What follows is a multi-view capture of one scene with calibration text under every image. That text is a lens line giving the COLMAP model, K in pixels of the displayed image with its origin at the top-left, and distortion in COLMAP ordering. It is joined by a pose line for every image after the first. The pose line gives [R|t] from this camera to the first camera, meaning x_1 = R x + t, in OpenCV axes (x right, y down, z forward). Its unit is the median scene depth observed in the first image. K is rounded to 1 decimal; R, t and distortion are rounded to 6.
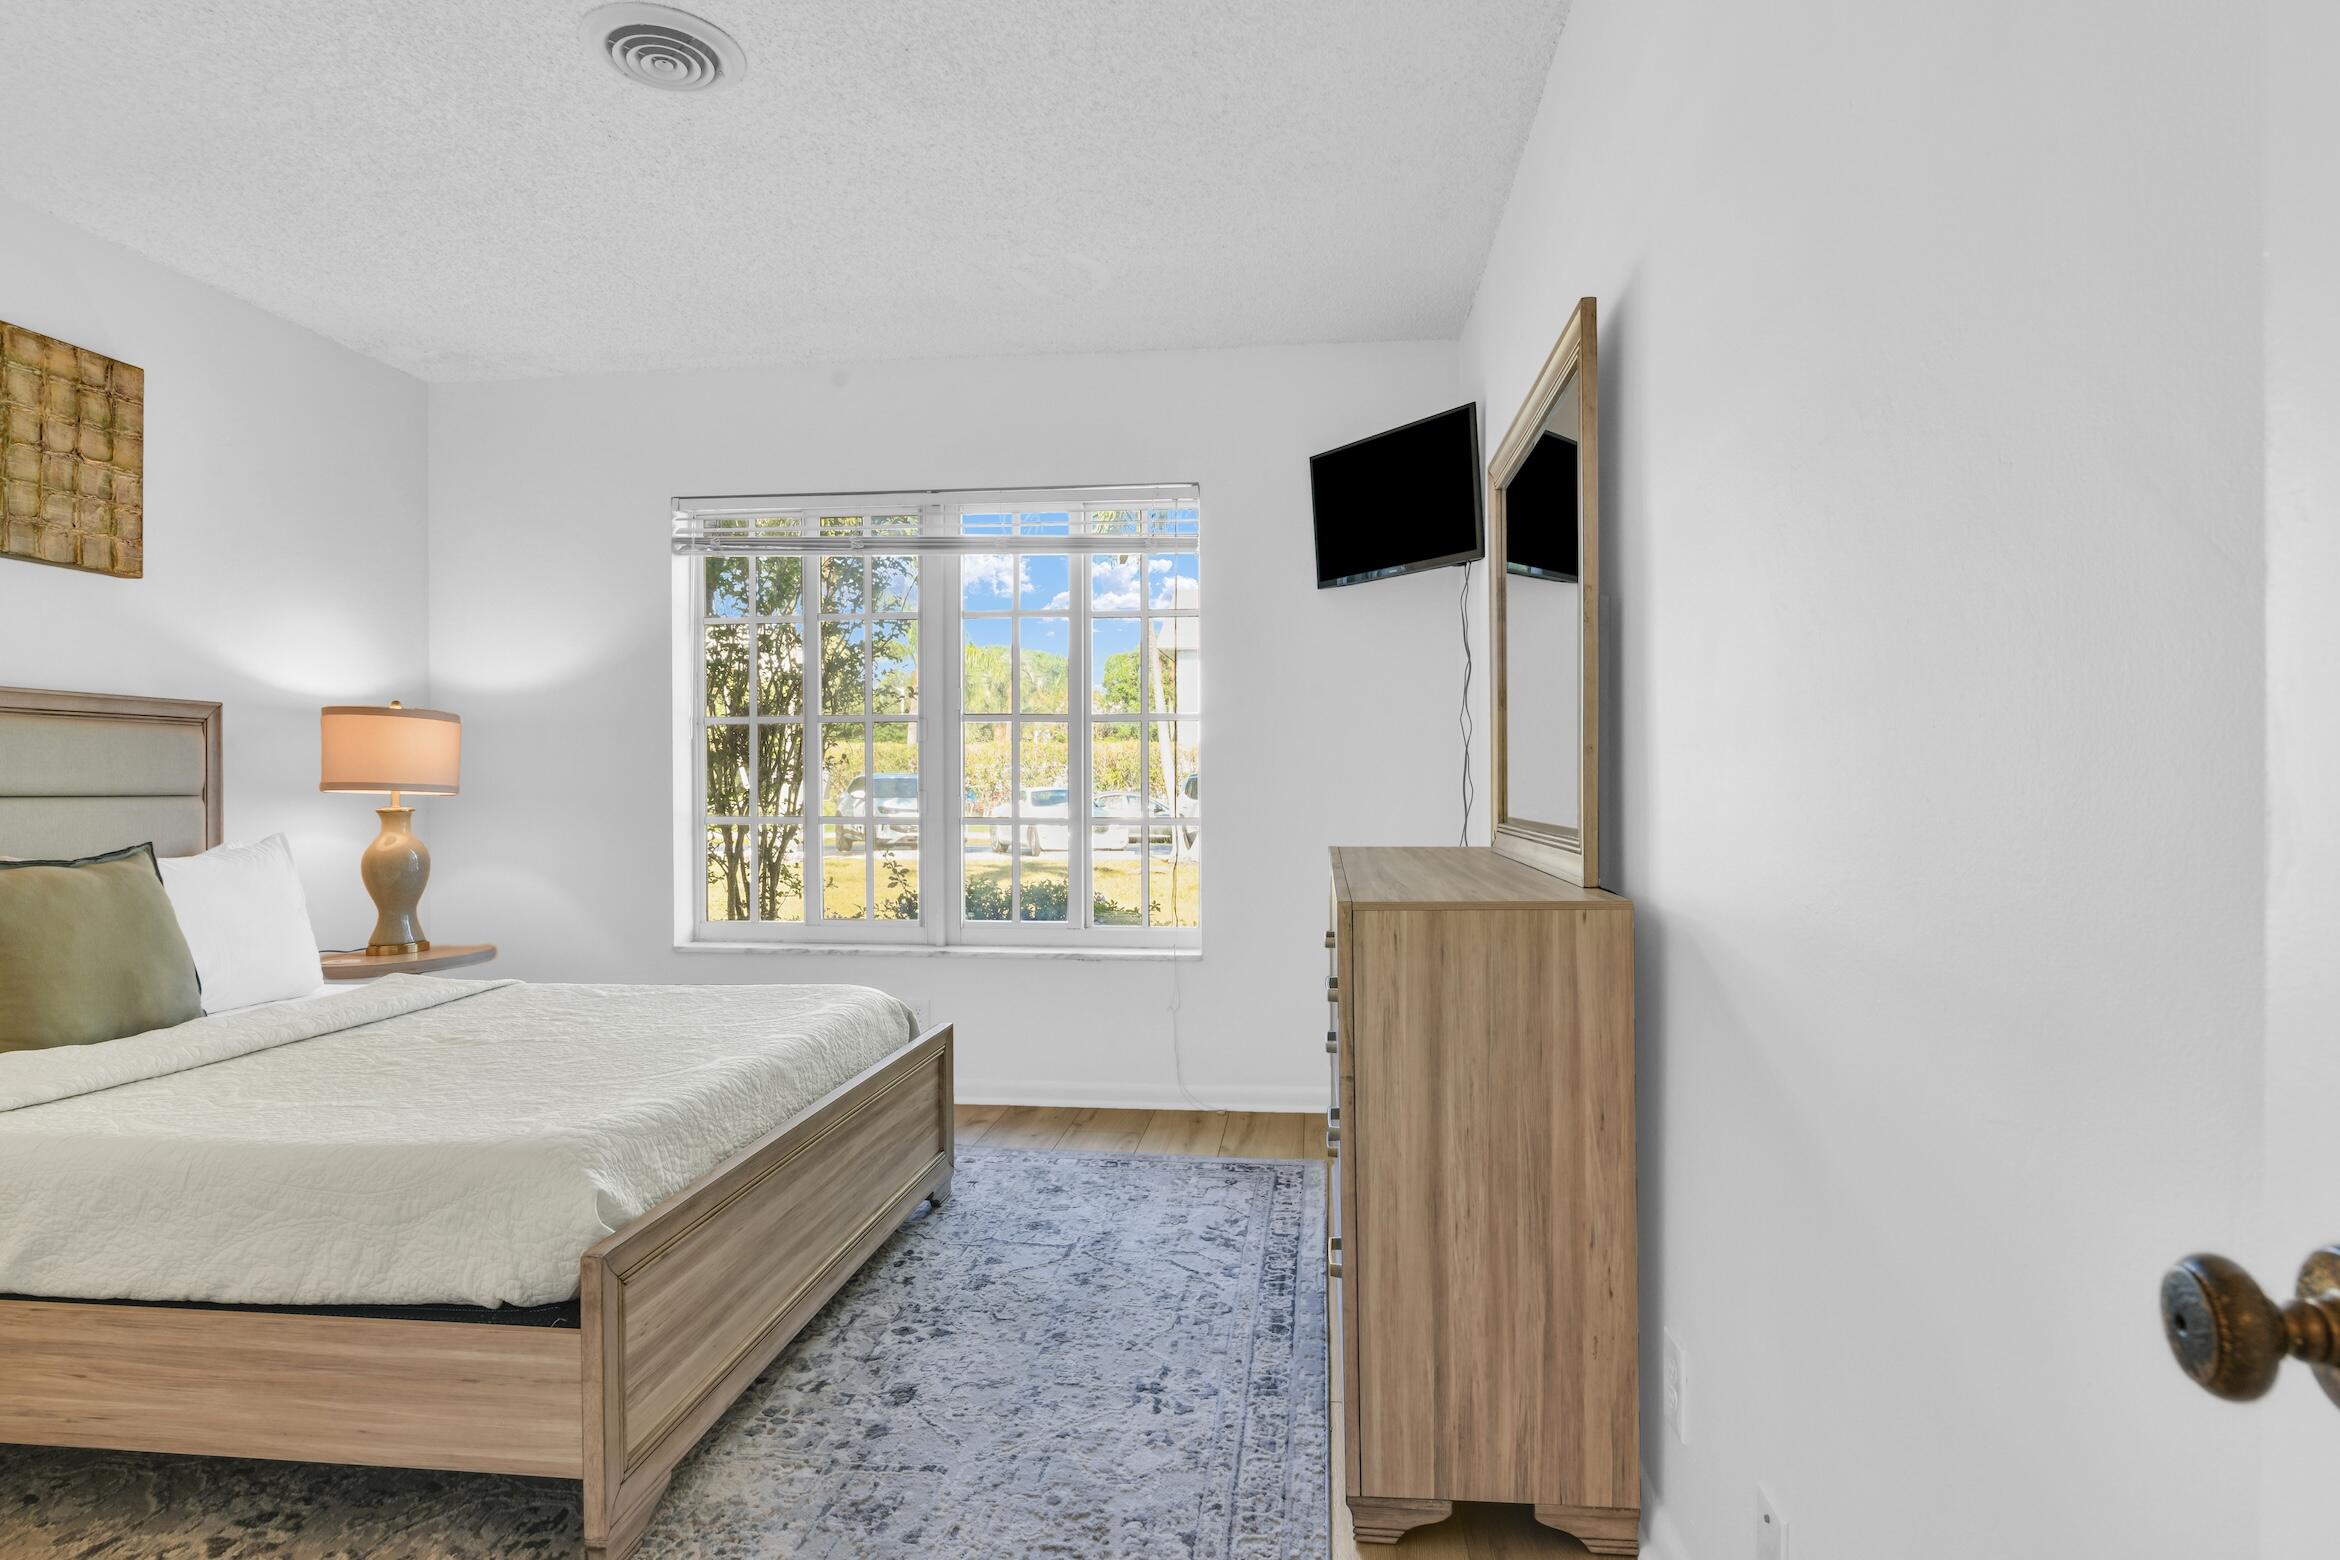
lens RADIAL K [[1216.2, 0, 1172.3], [0, 1216.2, 790.4], [0, 0, 1]] dist [-0.012719, -0.001237]
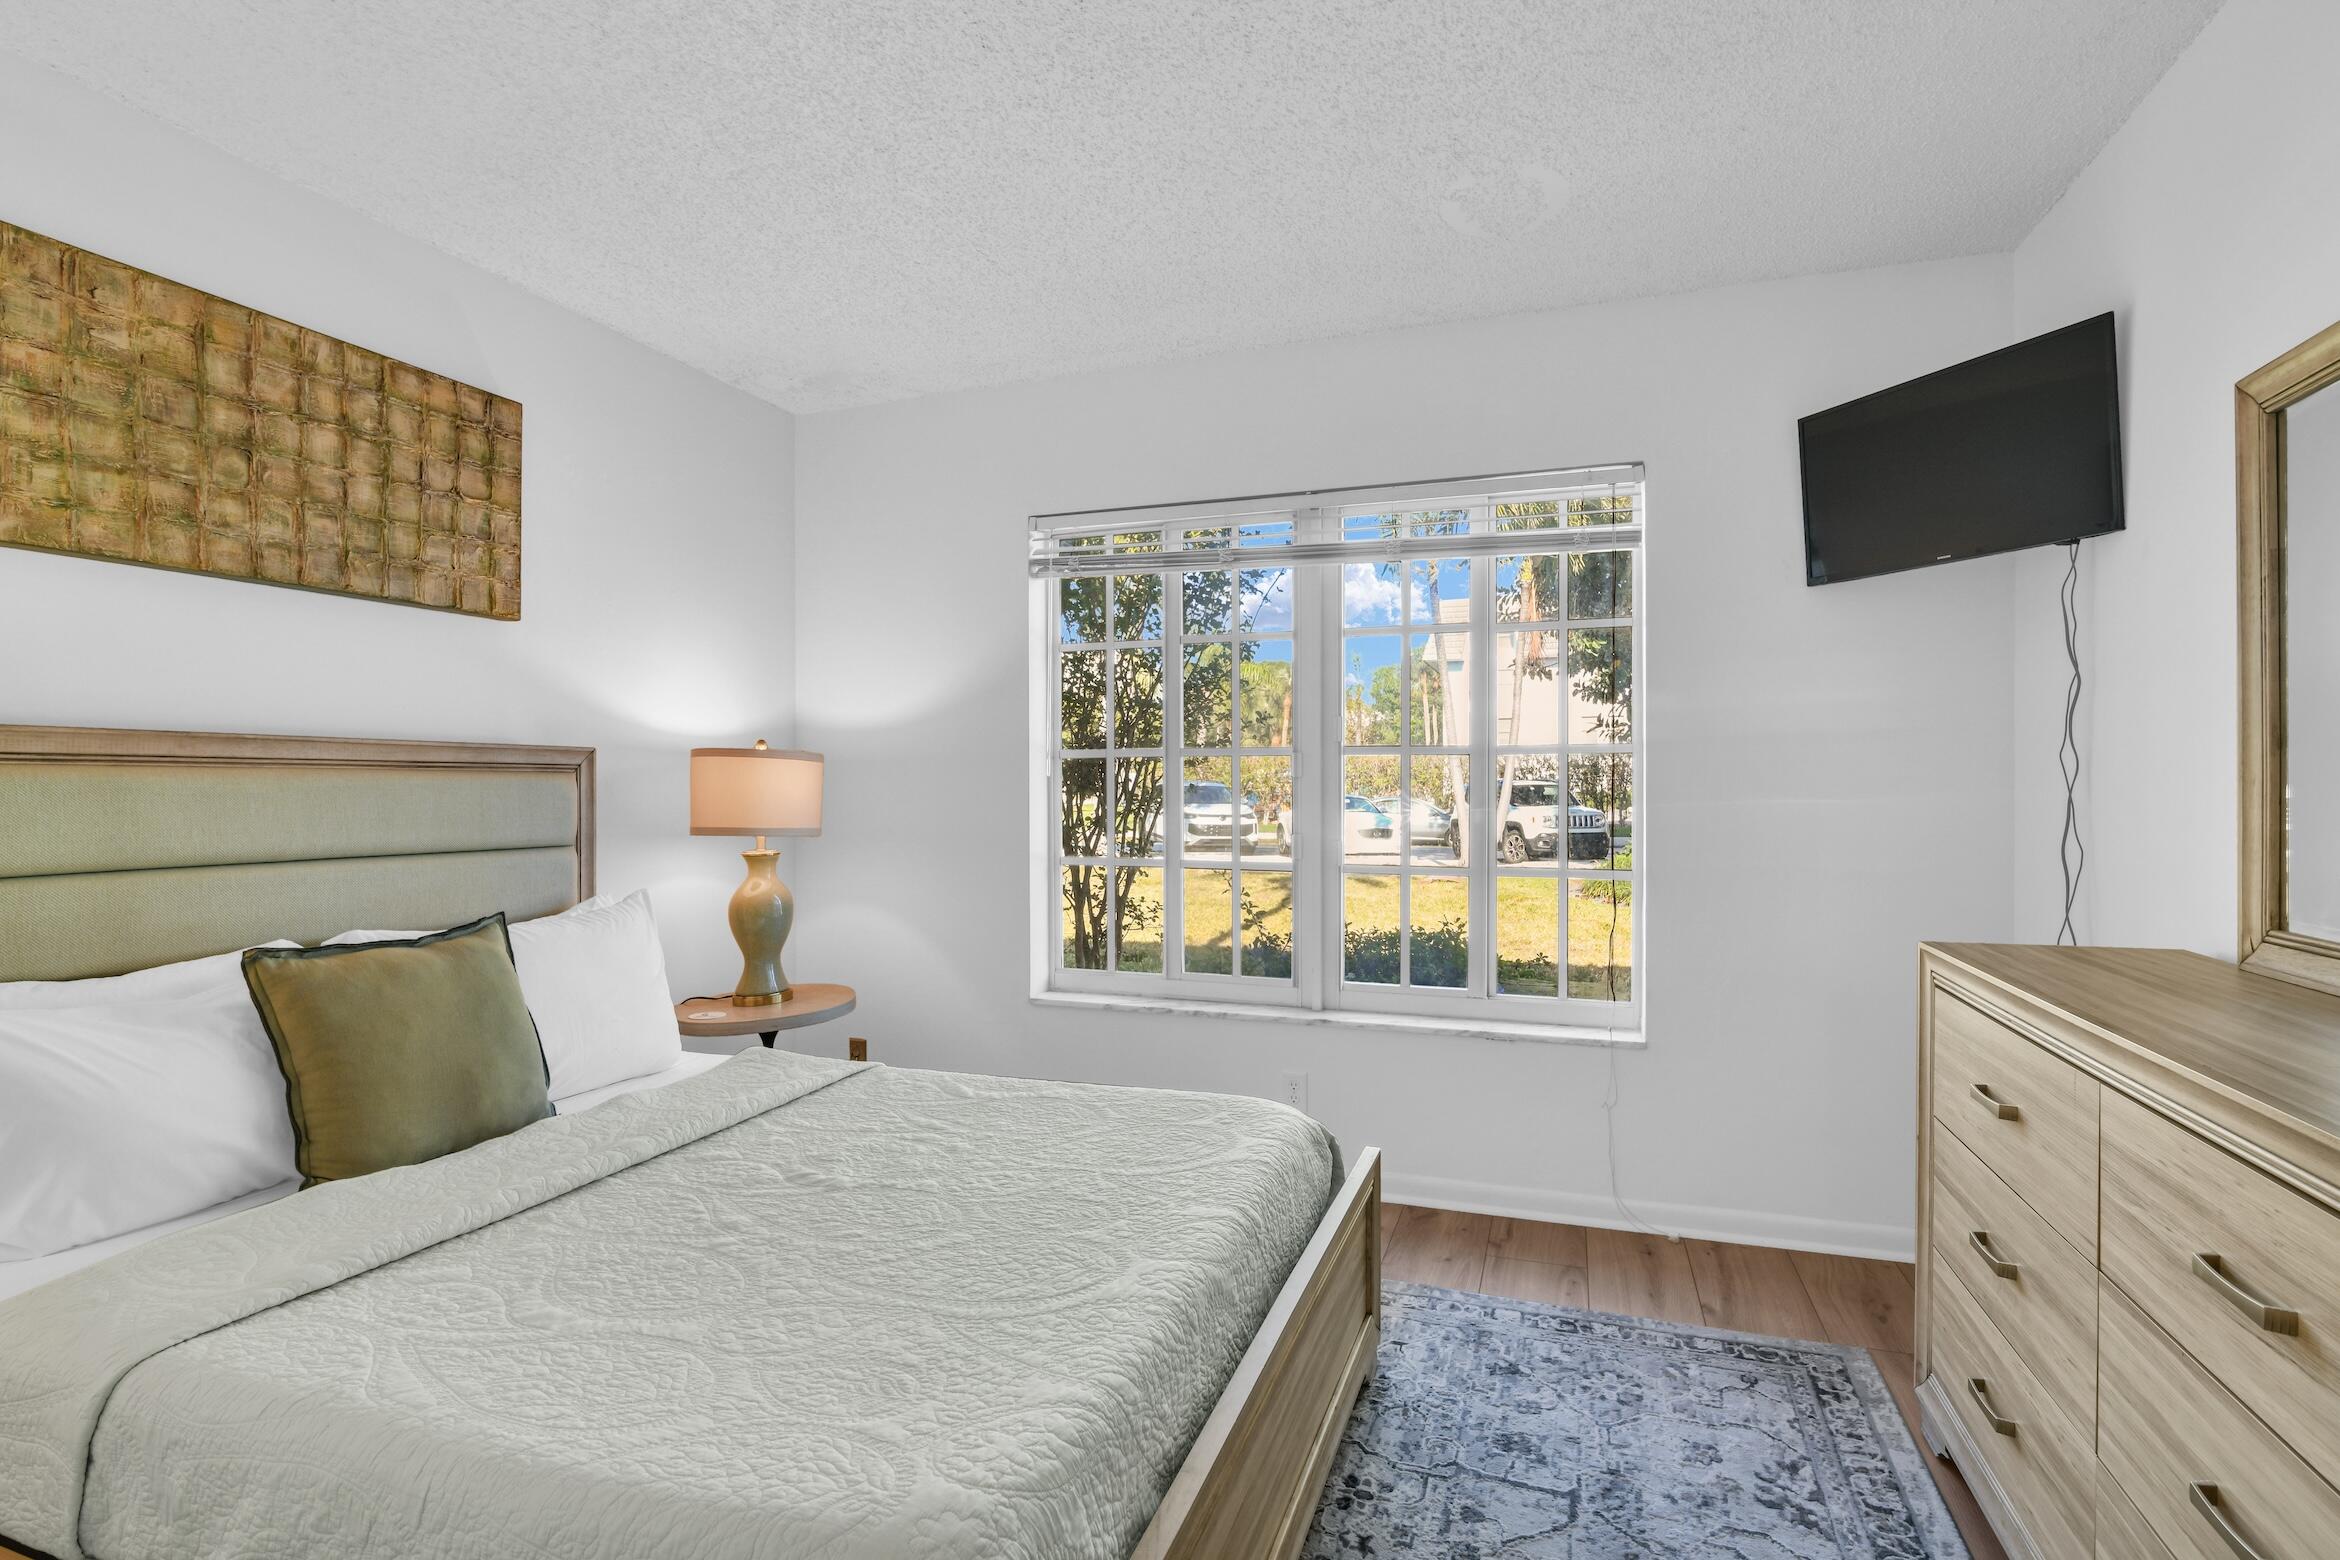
lens RADIAL K [[1115.6, 0, 1173.9], [0, 1115.6, 790.4], [0, 0, 1]] dist [-0.018245, 0.000464]
pose [[0.972492, 0.000921, -0.232935, -0.140467], [-0.001553, 0.999996, -0.002532, -0.038730], [0.232932, 0.002825, 0.972489, 0.259892]]
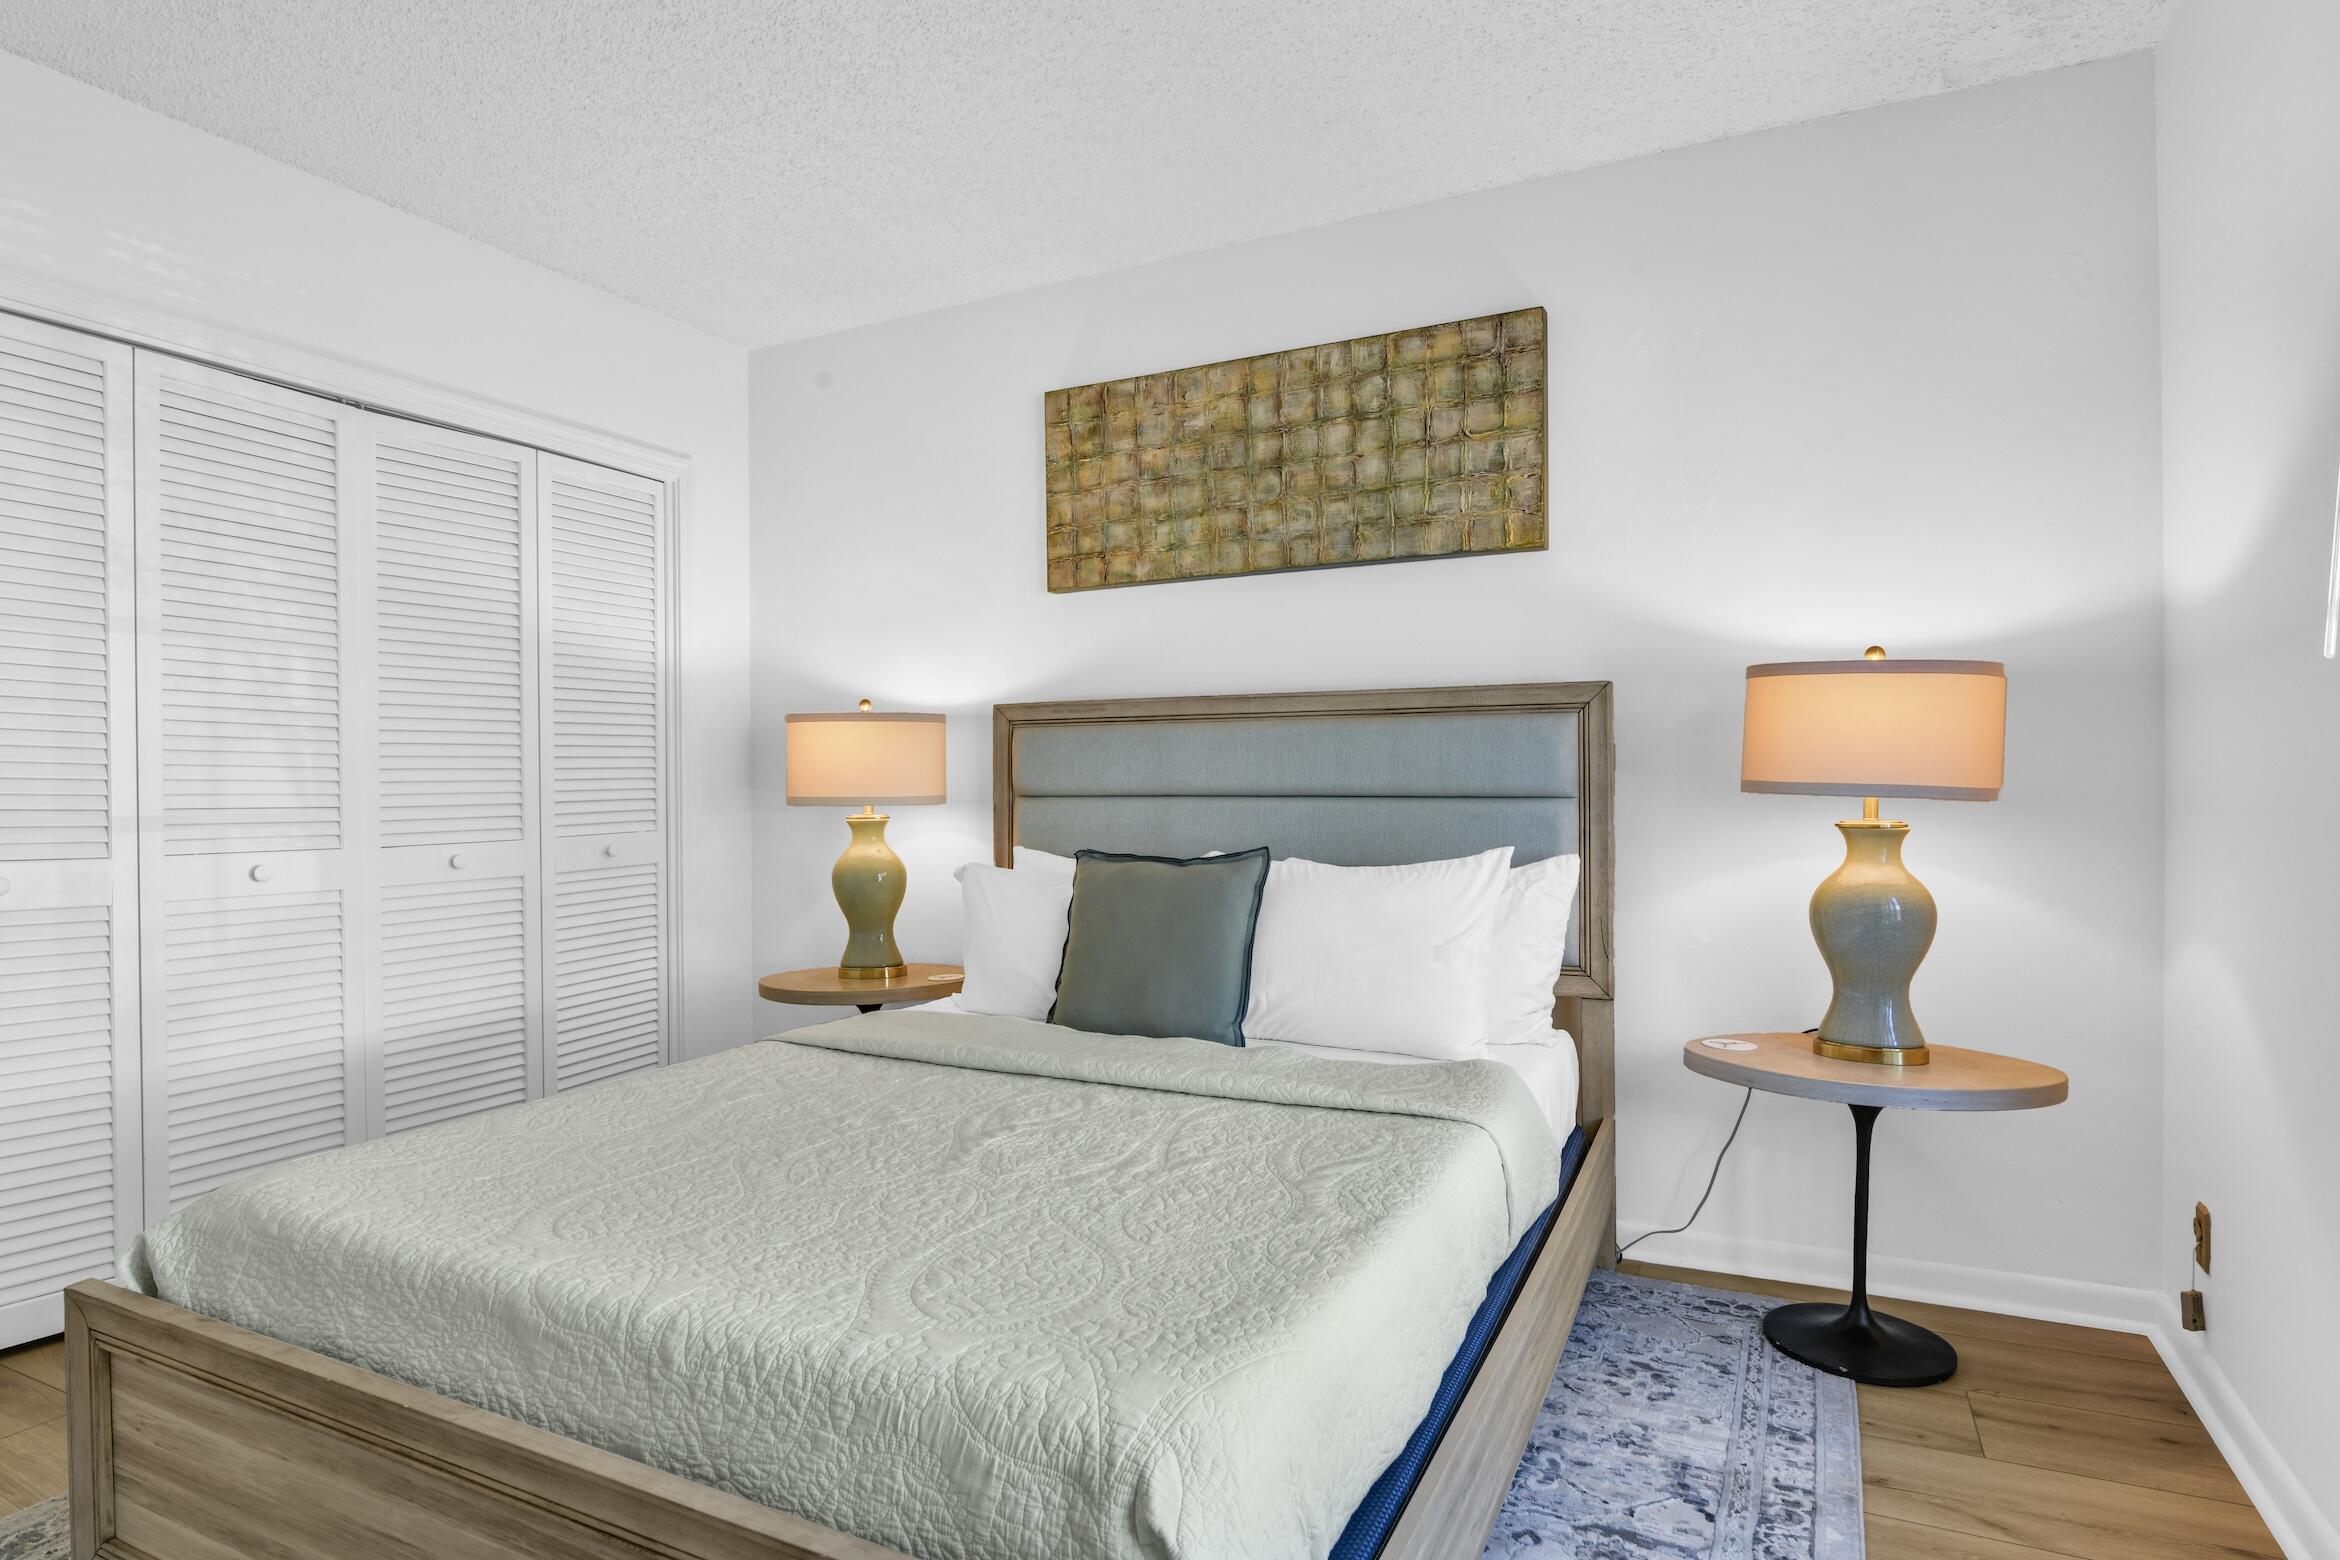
lens RADIAL K [[1216.2, 0, 1166.0], [0, 1216.2, 789.6], [0, 0, 1]] dist [-0.012719, -0.001237]
pose [[-0.329546, 0.014361, -0.944030, 0.067974], [0.002026, 0.999893, 0.014504, -0.013666], [0.944137, 0.002867, -0.329540, 1.033420]]
